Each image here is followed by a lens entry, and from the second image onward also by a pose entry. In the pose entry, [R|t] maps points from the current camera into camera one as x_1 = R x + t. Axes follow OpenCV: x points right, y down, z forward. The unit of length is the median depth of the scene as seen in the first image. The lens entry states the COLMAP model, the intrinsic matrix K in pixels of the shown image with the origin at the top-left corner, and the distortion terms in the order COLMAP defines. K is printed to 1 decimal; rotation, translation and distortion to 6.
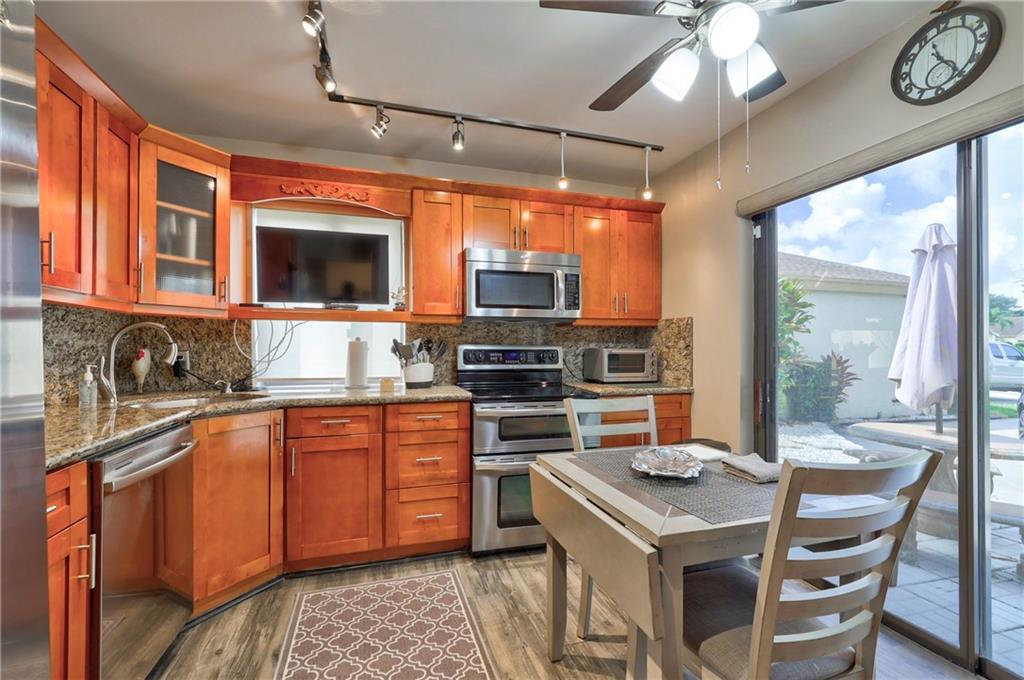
lens RADIAL K [[447.2, 0, 511.9], [0, 447.2, 345.9], [0, 0, 1]] dist [0.008934, -0.003085]
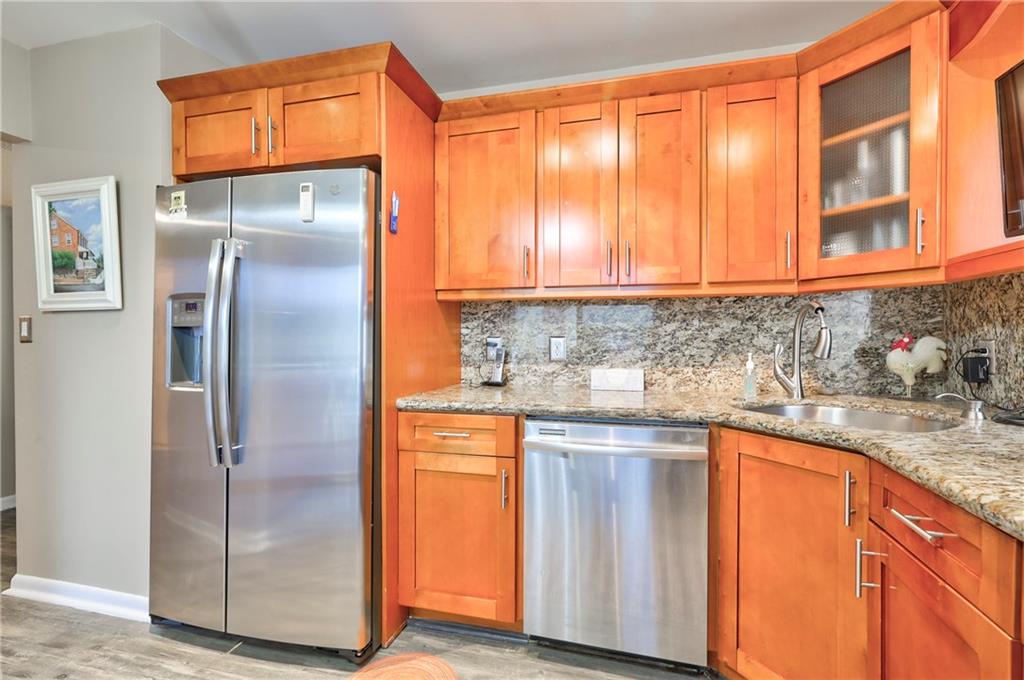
lens RADIAL K [[447.2, 0, 510.5], [0, 447.2, 338.3], [0, 0, 1]] dist [0.008934, -0.003085]
pose [[-0.515041, 0.004870, -0.857152, 0.106651], [0.003826, 0.999987, 0.003383, 0.003945], [0.857157, -0.001537, -0.515053, 0.775693]]
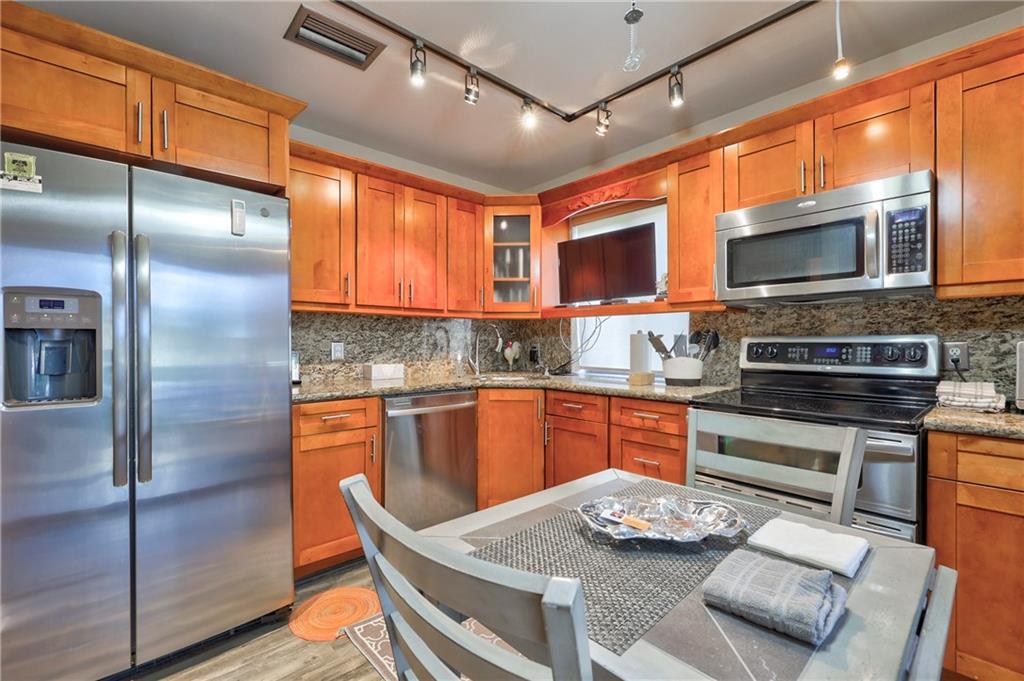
lens RADIAL K [[447.2, 0, 475.4], [0, 447.2, 344.7], [0, 0, 1]] dist [0.008934, -0.003085]
pose [[0.392480, 0.005849, -0.919742, 0.469797], [0.004570, 0.999955, 0.008309, 0.003848], [0.919749, -0.007464, 0.392435, 0.287225]]
